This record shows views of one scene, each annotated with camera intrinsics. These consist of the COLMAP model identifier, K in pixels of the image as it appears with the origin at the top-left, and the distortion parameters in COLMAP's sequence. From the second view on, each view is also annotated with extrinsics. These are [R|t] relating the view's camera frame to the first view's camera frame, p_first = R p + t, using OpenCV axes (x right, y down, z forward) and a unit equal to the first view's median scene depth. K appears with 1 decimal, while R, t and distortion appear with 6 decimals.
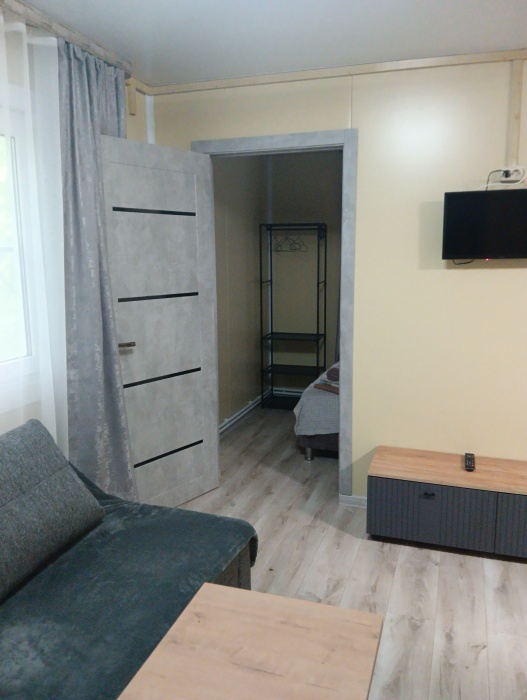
lens RADIAL K [[577.5, 0, 263.5], [0, 577.5, 350.0], [0, 0, 1]] dist [0.100251, -0.179486]
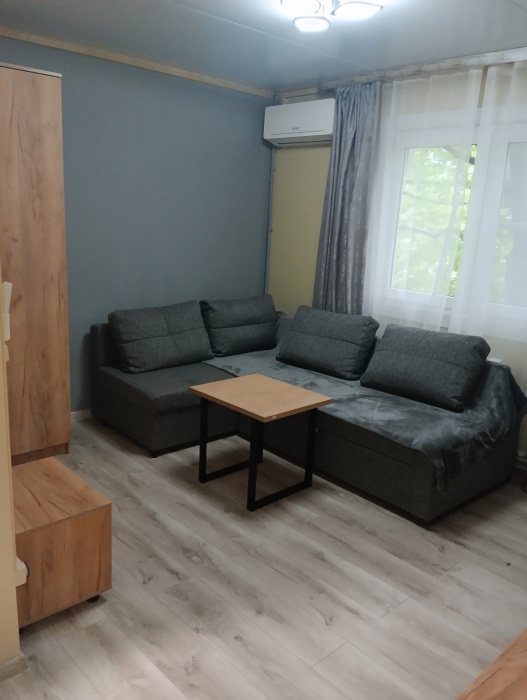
lens RADIAL K [[577.5, 0, 263.5], [0, 577.5, 350.0], [0, 0, 1]] dist [0.100251, -0.179486]
pose [[-0.478300, 0.189084, -0.857599, 0.917454], [-0.187024, 0.932212, 0.309842, -0.161856], [0.858051, 0.308590, -0.410514, 0.901094]]
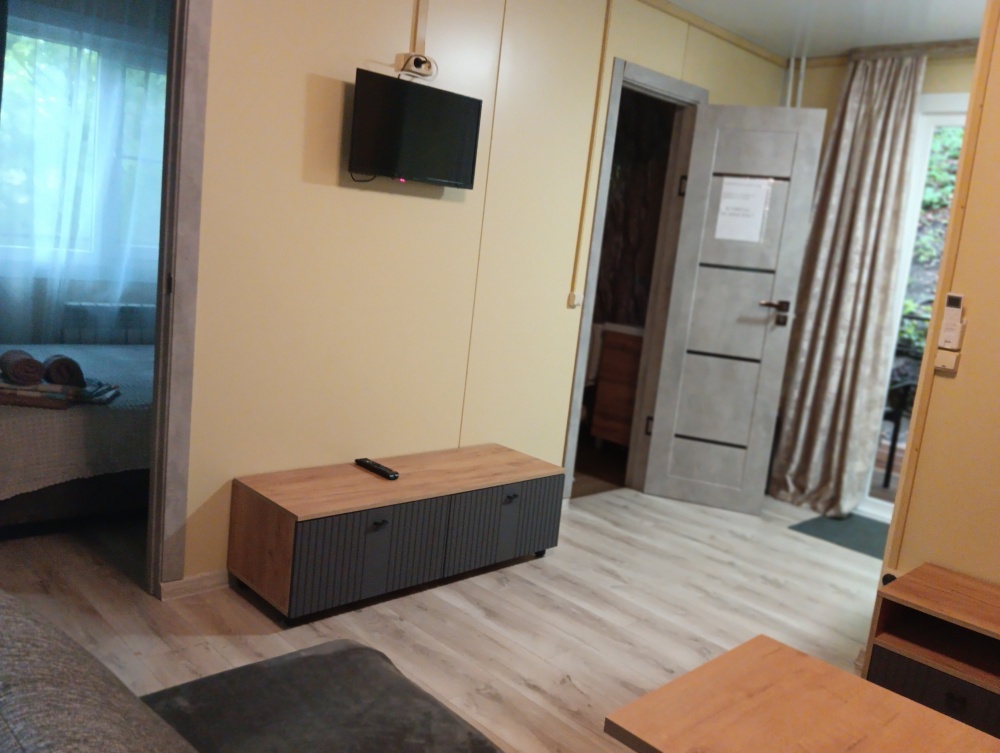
lens RADIAL K [[825.0, 0, 505.9], [0, 825.0, 374.7], [0, 0, 1]] dist [0.100251, -0.179486]
pose [[0.462441, -0.087133, 0.882358, -0.474392], [0.043668, 0.996190, 0.075488, 0.010480], [-0.885574, 0.003622, 0.464484, 0.423954]]
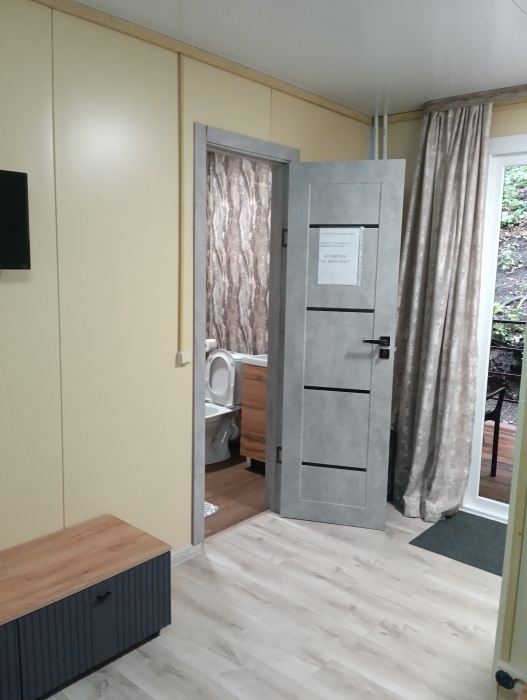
lens RADIAL K [[577.5, 0, 263.5], [0, 577.5, 350.0], [0, 0, 1]] dist [0.100251, -0.179486]
pose [[0.399925, -0.115061, 0.909297, -0.058838], [0.129657, 0.989214, 0.068148, -0.065724], [-0.907331, 0.090643, 0.410530, 0.427591]]
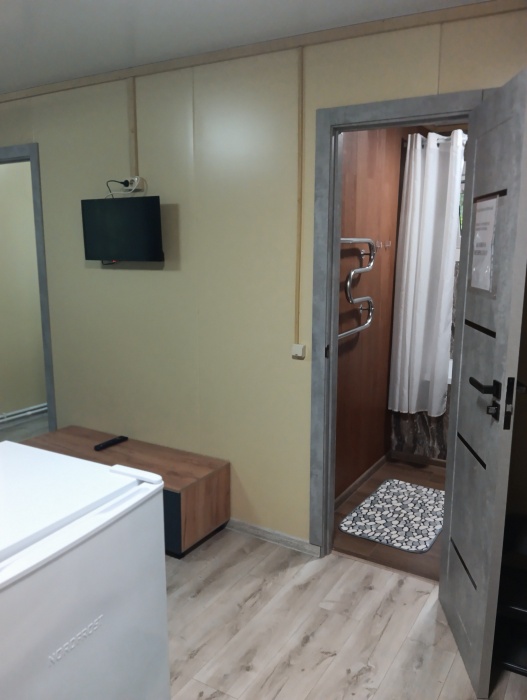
lens RADIAL K [[577.5, 0, 263.5], [0, 577.5, 350.0], [0, 0, 1]] dist [0.100251, -0.179486]
pose [[0.975291, 0.053898, -0.214250, 0.917218], [-0.052036, 0.998542, 0.014323, -0.016787], [0.214710, -0.002820, 0.976674, -0.017851]]
